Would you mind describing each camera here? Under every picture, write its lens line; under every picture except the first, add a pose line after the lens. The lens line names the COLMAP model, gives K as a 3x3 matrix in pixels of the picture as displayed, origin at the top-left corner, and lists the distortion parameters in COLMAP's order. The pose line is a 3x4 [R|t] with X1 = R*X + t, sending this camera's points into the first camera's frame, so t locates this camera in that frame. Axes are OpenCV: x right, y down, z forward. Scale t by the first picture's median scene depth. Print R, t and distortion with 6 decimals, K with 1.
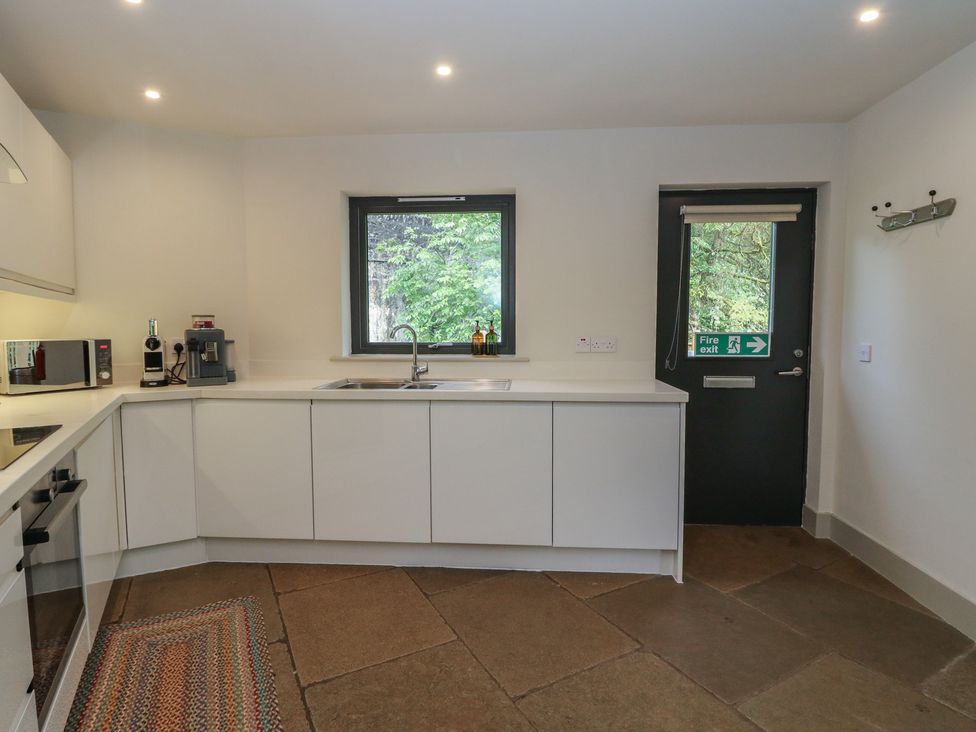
lens RADIAL K [[520.6, 0, 488.0], [0, 520.6, 366.0], [0, 0, 1]] dist [0.001205, -0.000047]
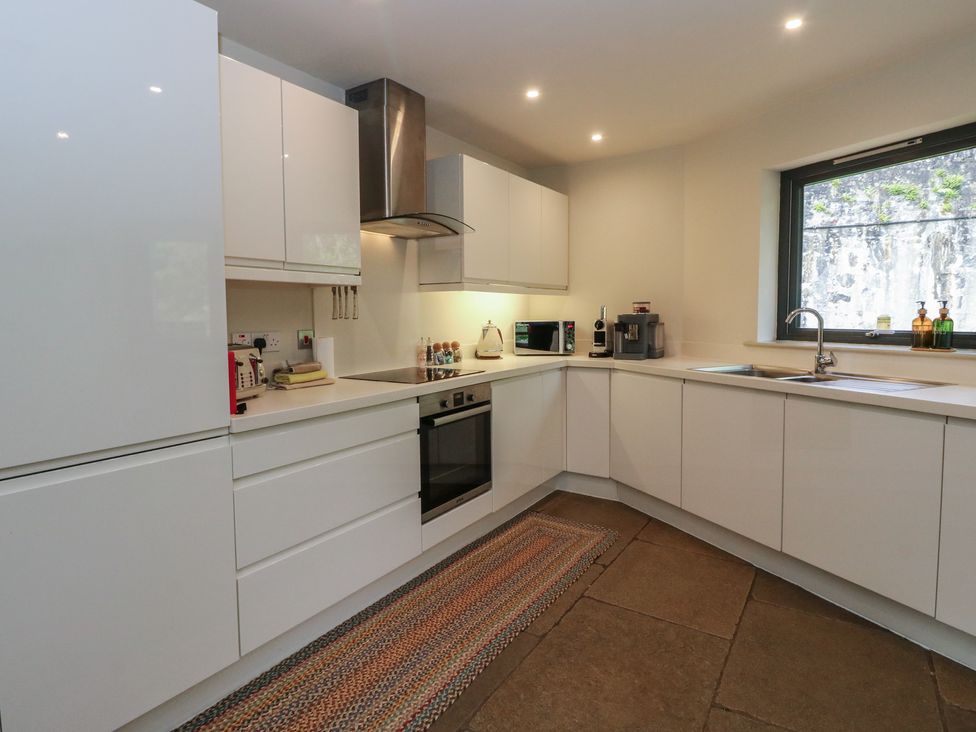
lens RADIAL K [[586.4, 0, 519.7], [0, 586.4, 361.5], [0, 0, 1]] dist [0.003393, -0.001286]
pose [[0.478833, 0.072476, -0.874909, 0.557264], [-0.057018, 0.997050, 0.051388, -0.015144], [0.876052, 0.025279, 0.481553, 0.110336]]
